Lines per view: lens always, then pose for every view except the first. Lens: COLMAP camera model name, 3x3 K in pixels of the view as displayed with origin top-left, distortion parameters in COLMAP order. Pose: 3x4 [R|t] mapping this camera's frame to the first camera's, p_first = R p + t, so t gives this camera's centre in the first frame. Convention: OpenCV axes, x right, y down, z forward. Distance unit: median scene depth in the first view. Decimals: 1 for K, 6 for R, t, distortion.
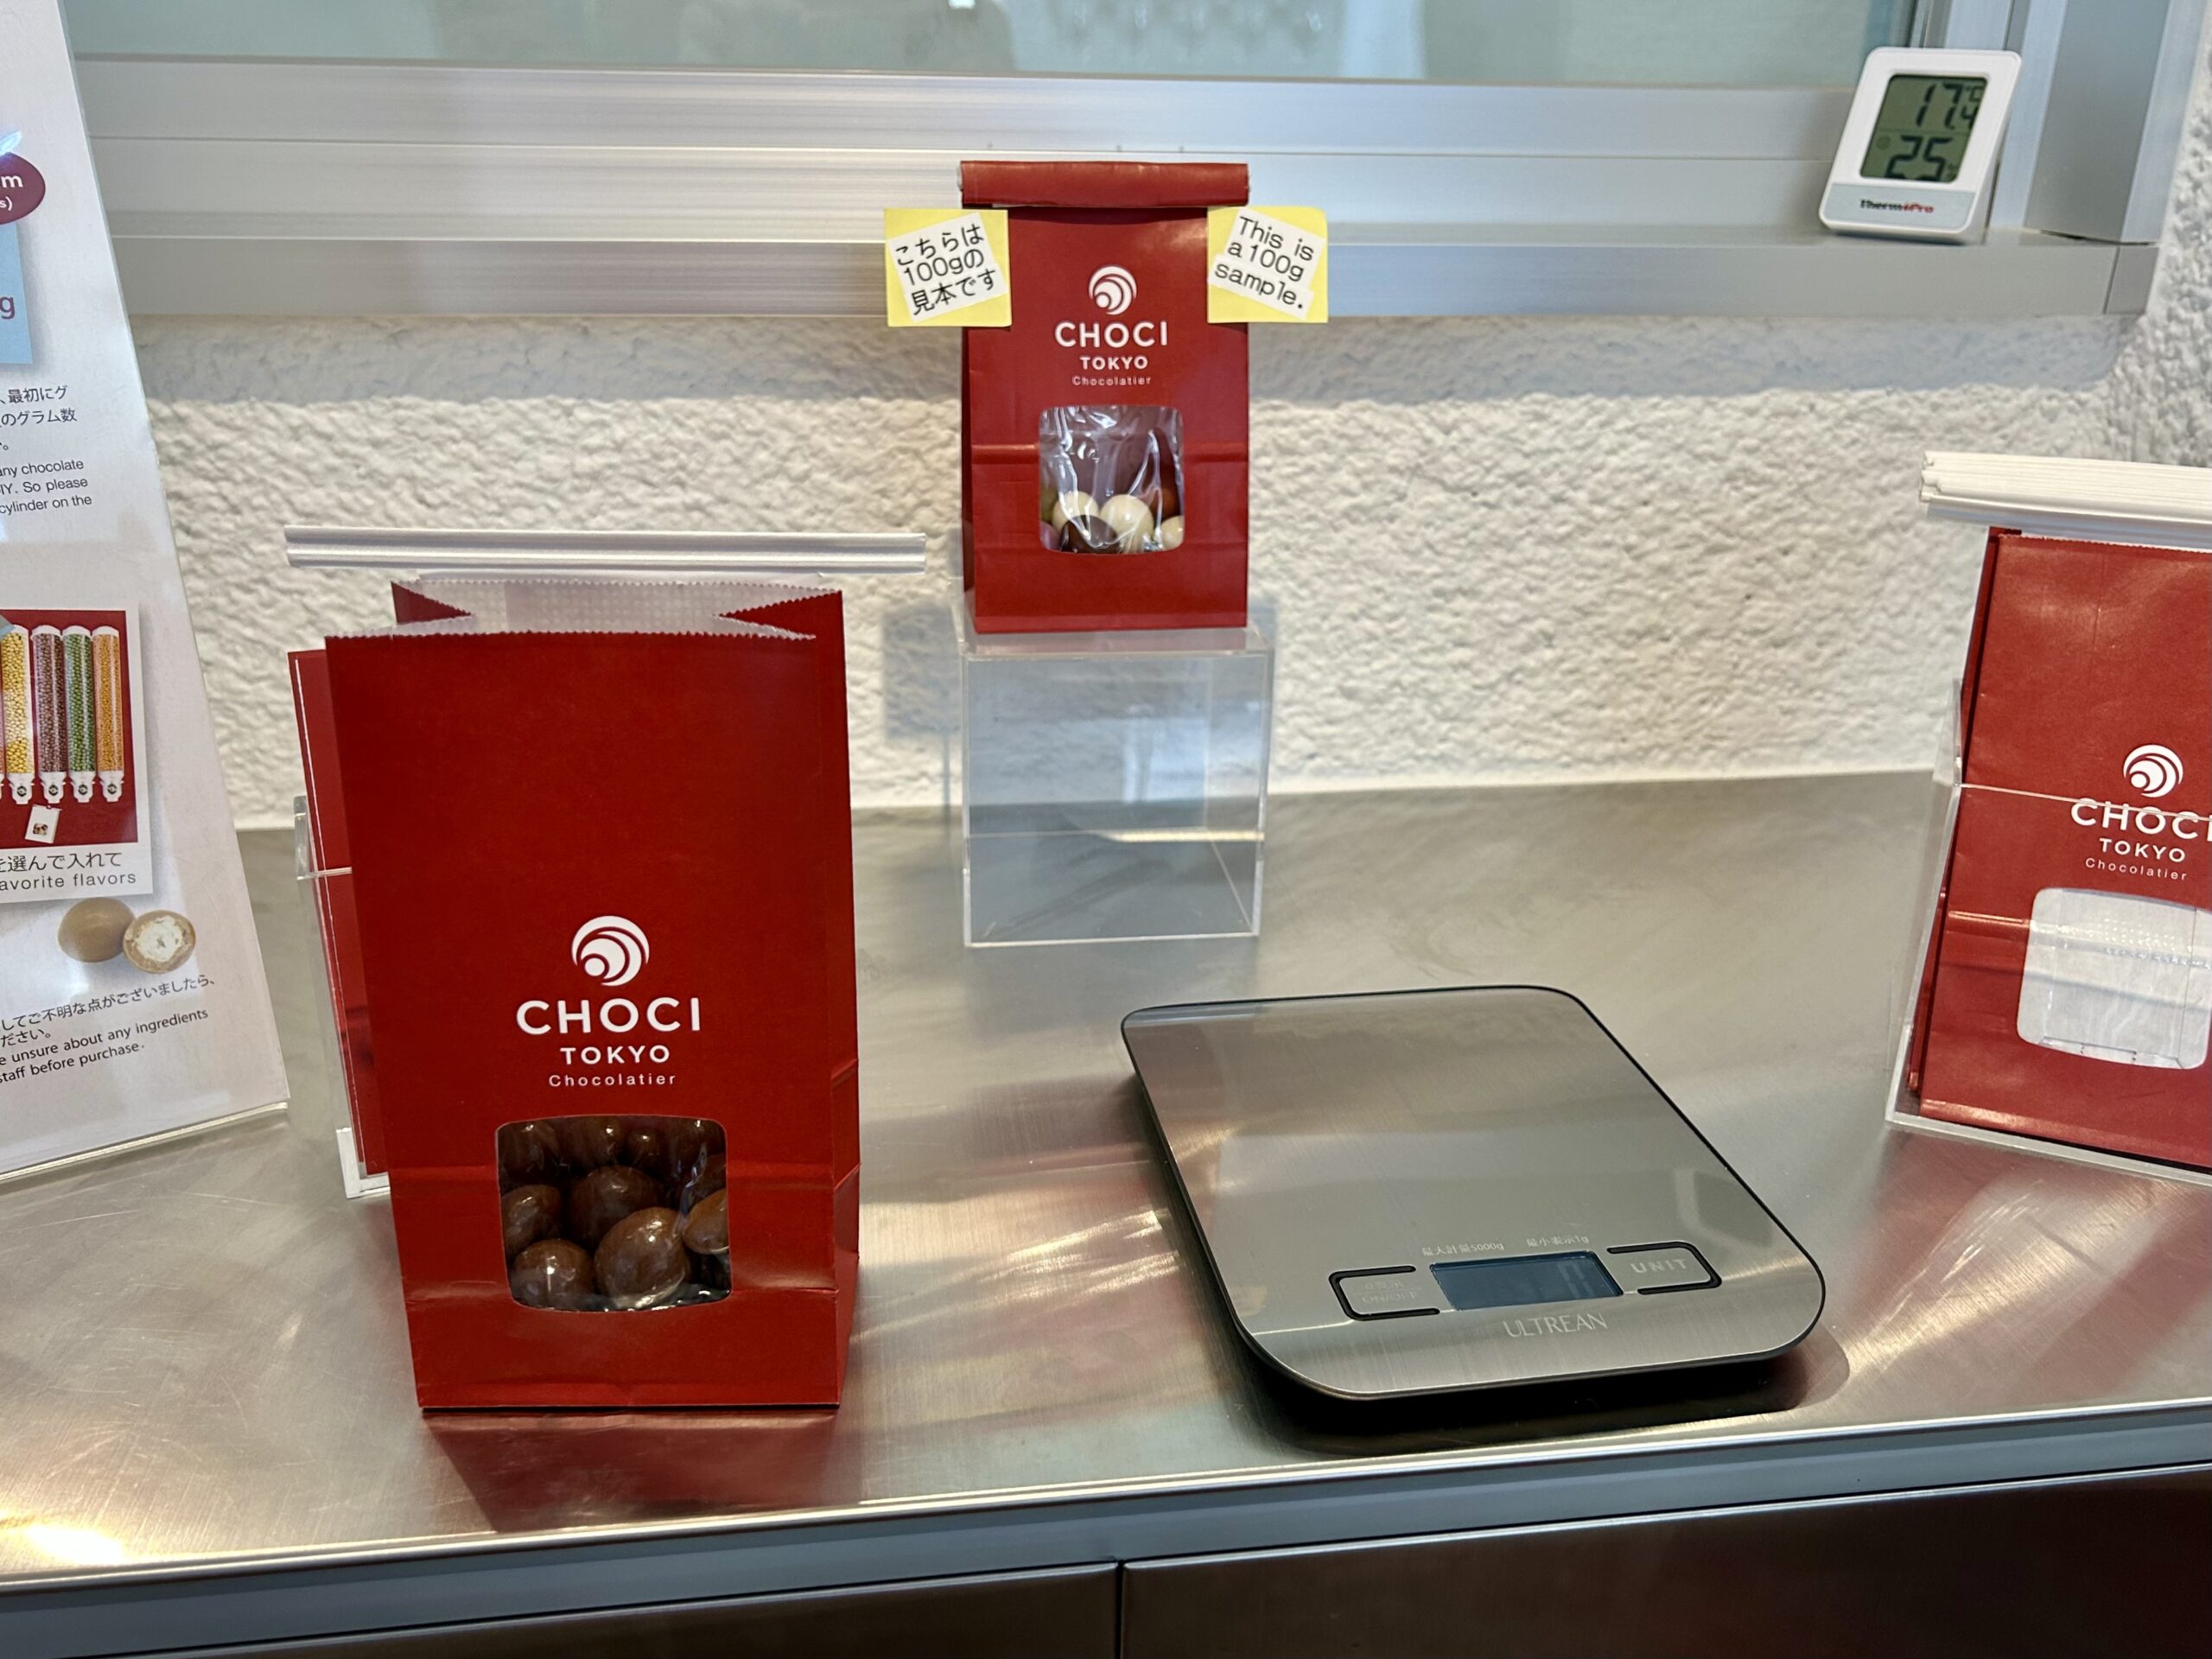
lens RADIAL K [[1797.8, 0, 1123.8], [0, 1797.8, 827.2], [0, 0, 1]] dist [0.028043, -0.022678]
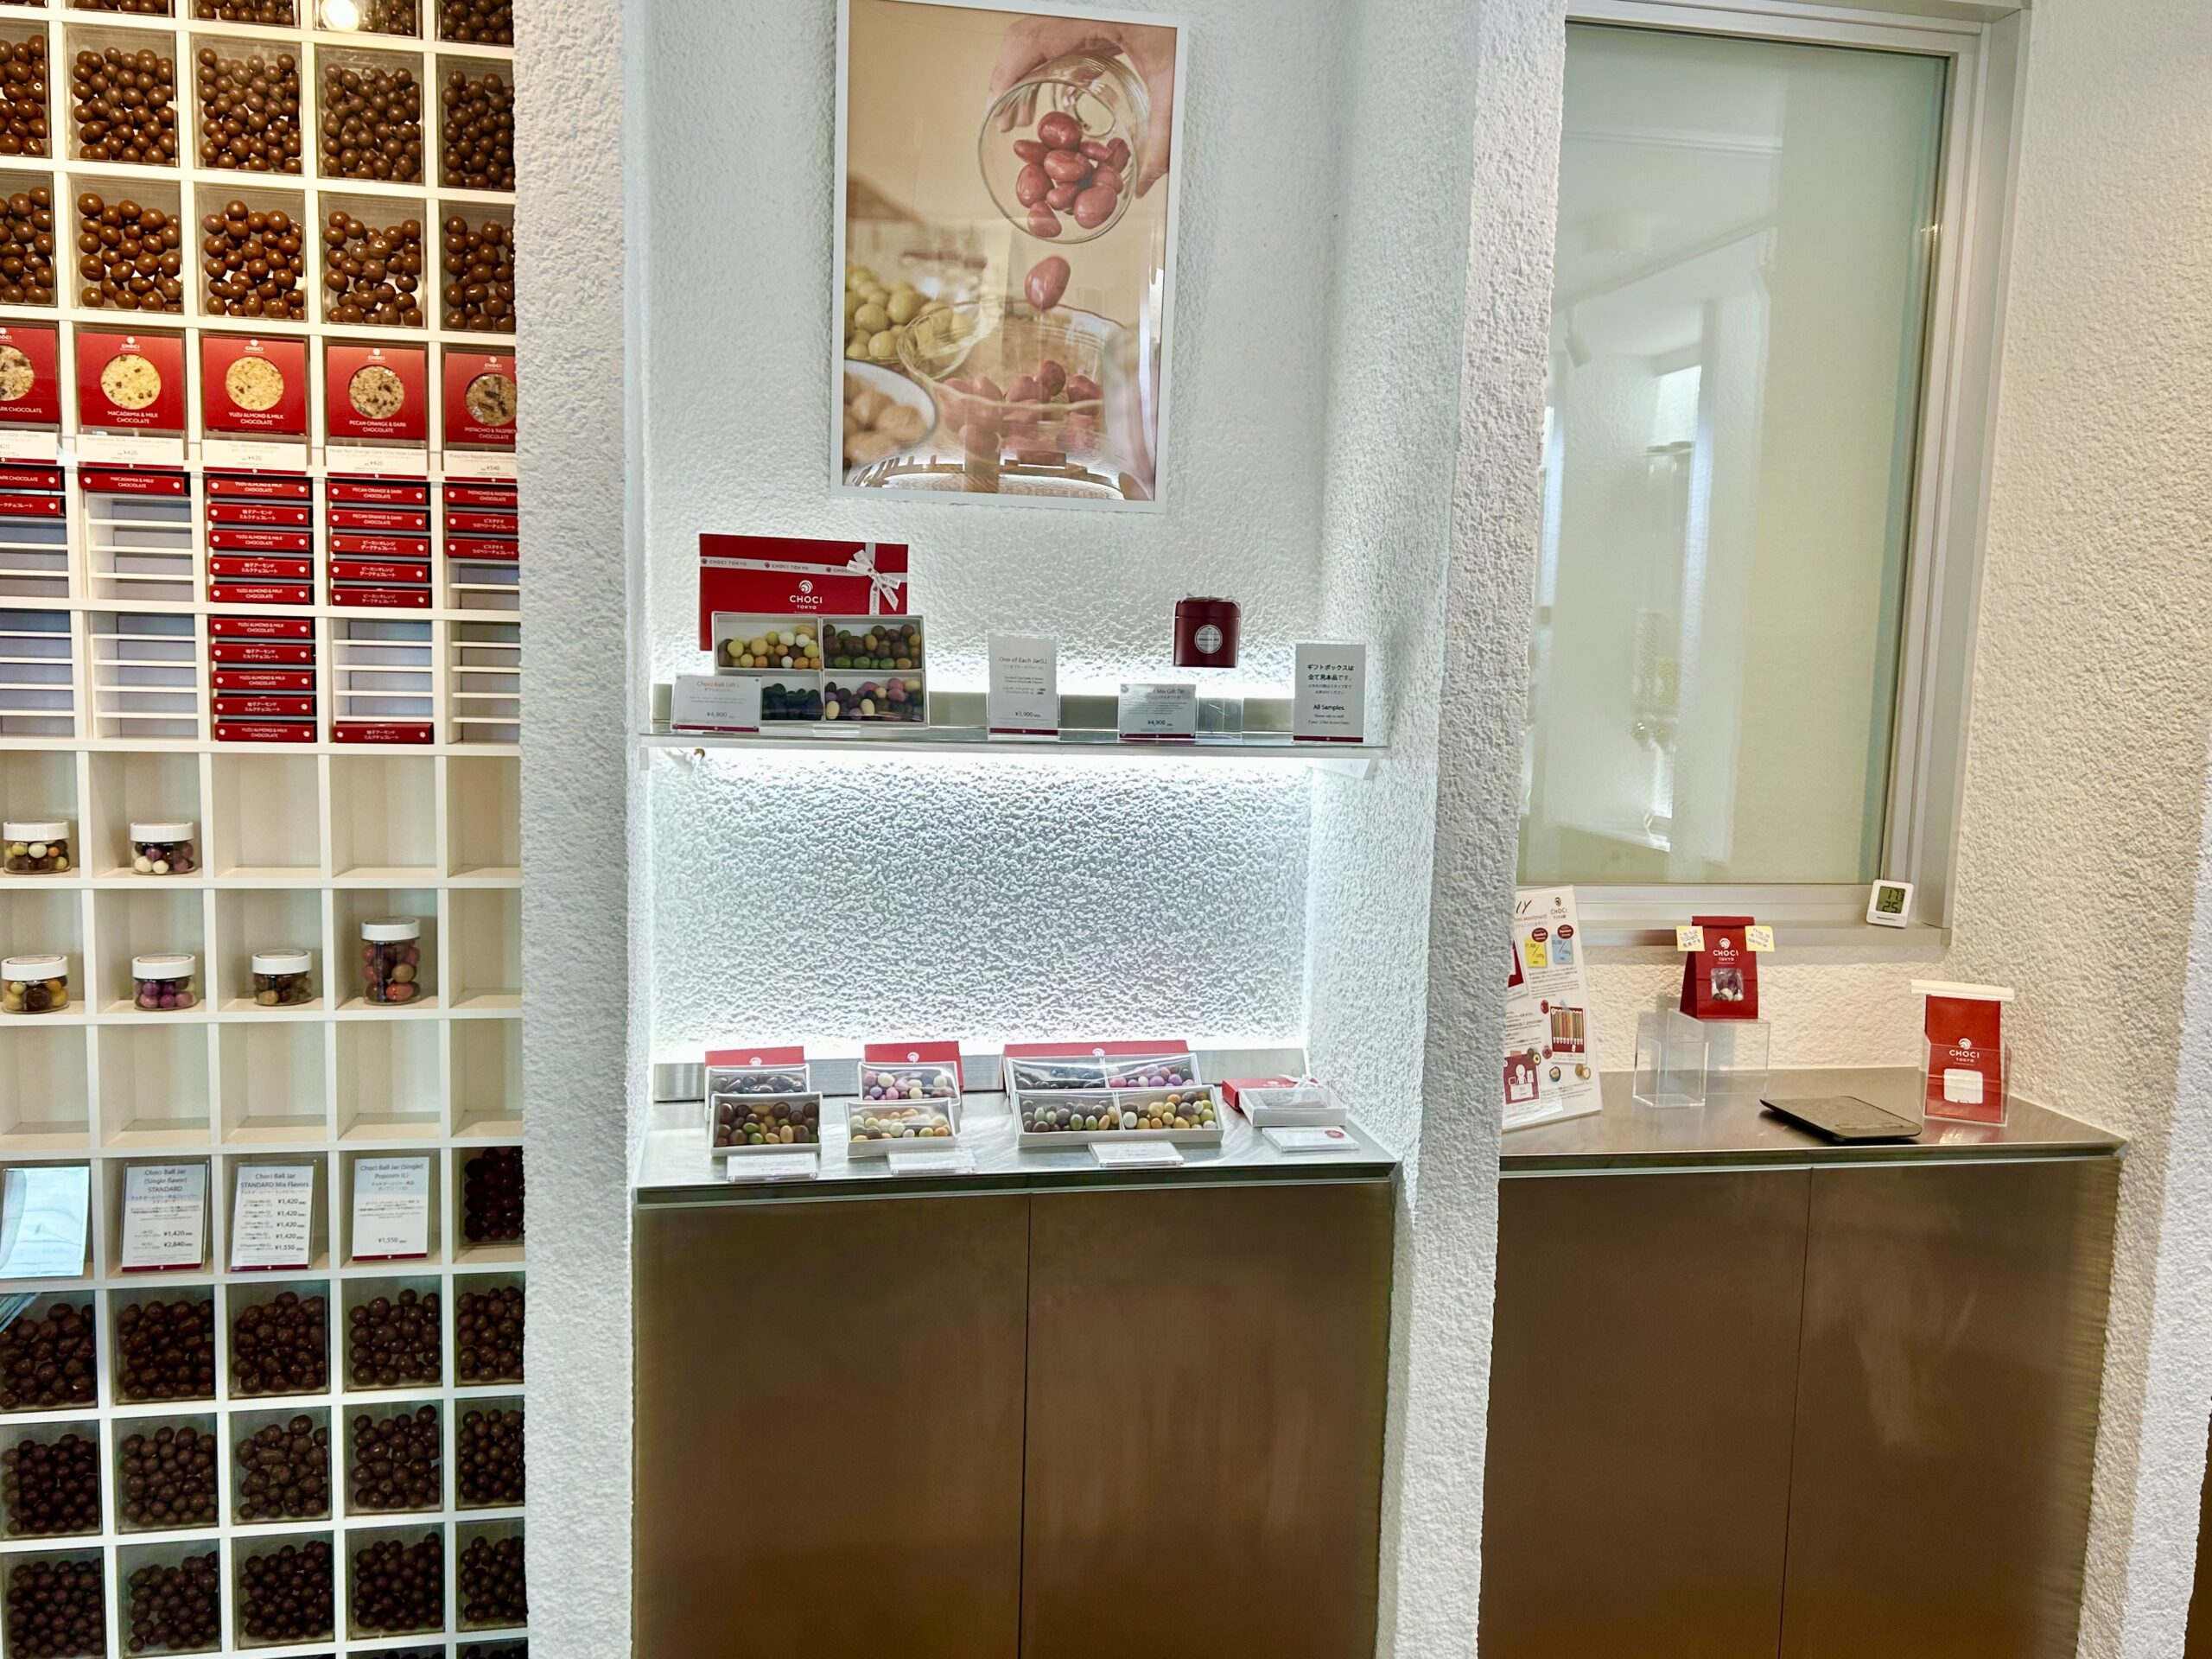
lens RADIAL K [[1797.8, 0, 1089.8], [0, 1797.8, 836.9], [0, 0, 1]] dist [0.028043, -0.022678]
pose [[0.998639, 0.010278, 0.051138, -1.541694], [0.003783, 0.963543, -0.267528, 0.543672], [-0.052023, 0.267357, 0.962192, -2.804568]]
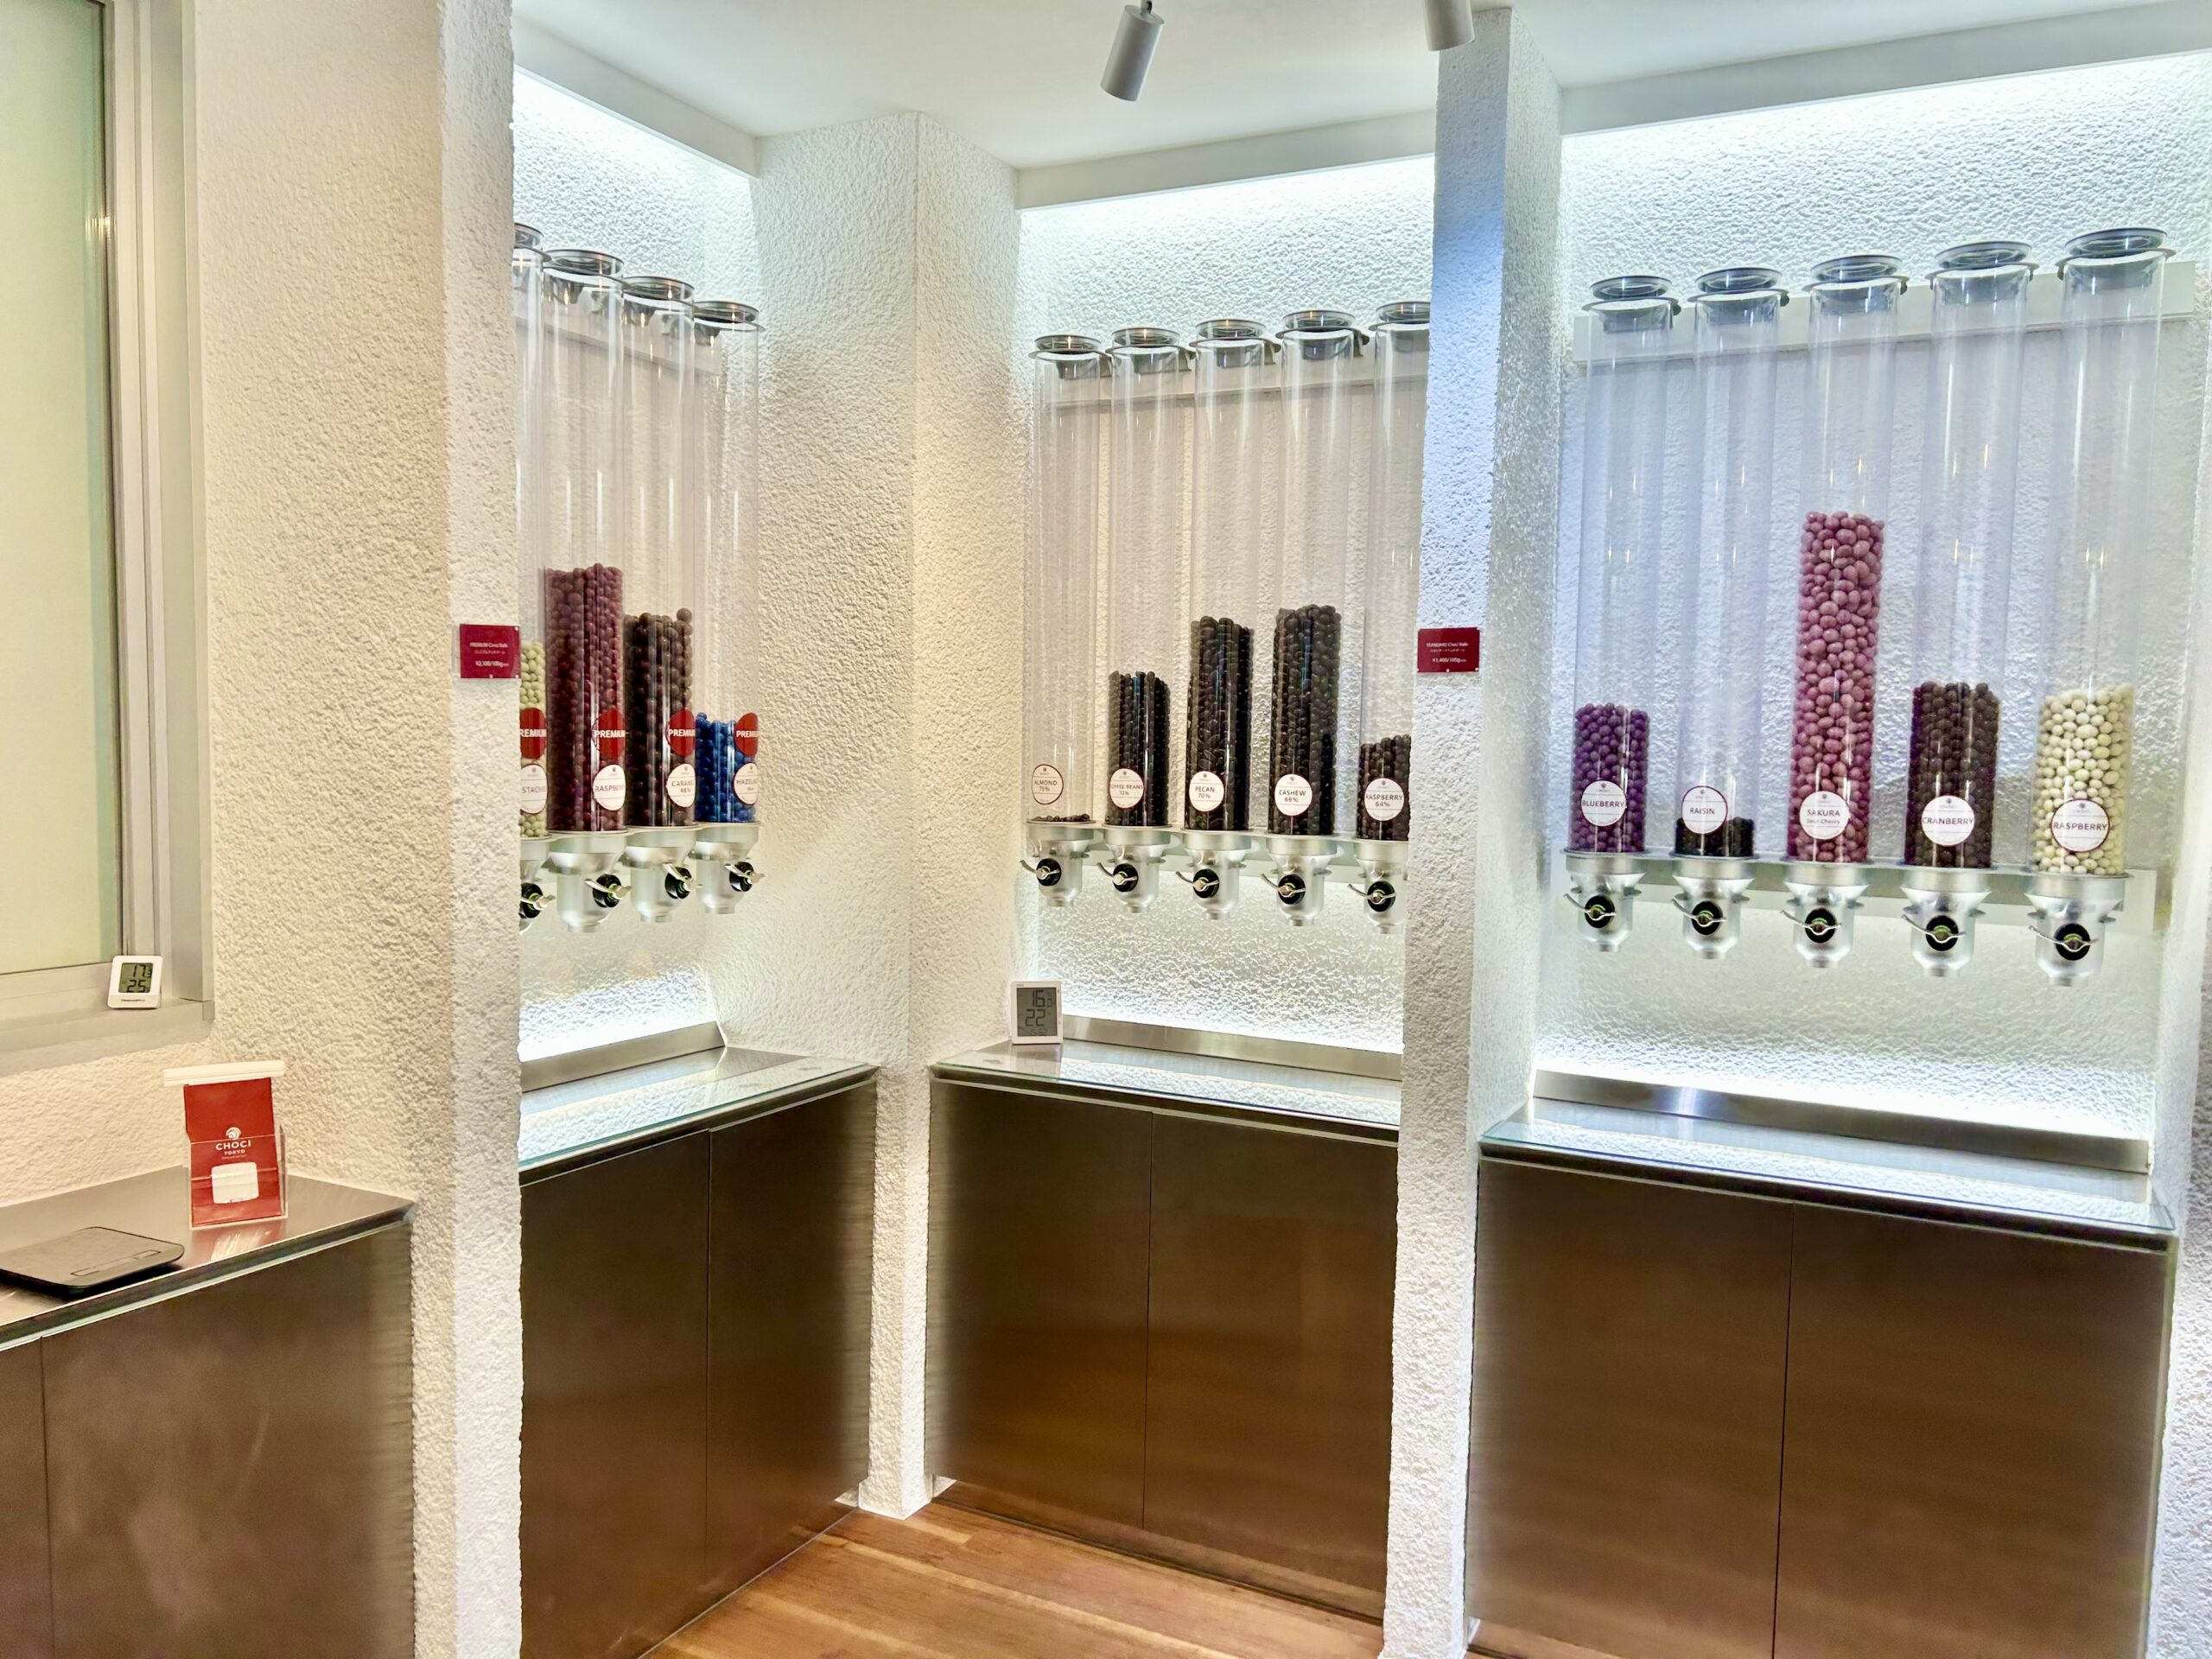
lens RADIAL K [[1690.0, 0, 1121.9], [0, 1690.0, 835.6], [0, 0, 1]] dist [0.041174, -0.044006]
pose [[0.575869, -0.058283, 0.815462, -1.106655], [0.296441, 0.944460, -0.141841, 0.371743], [-0.761904, 0.323418, 0.561163, -2.333139]]
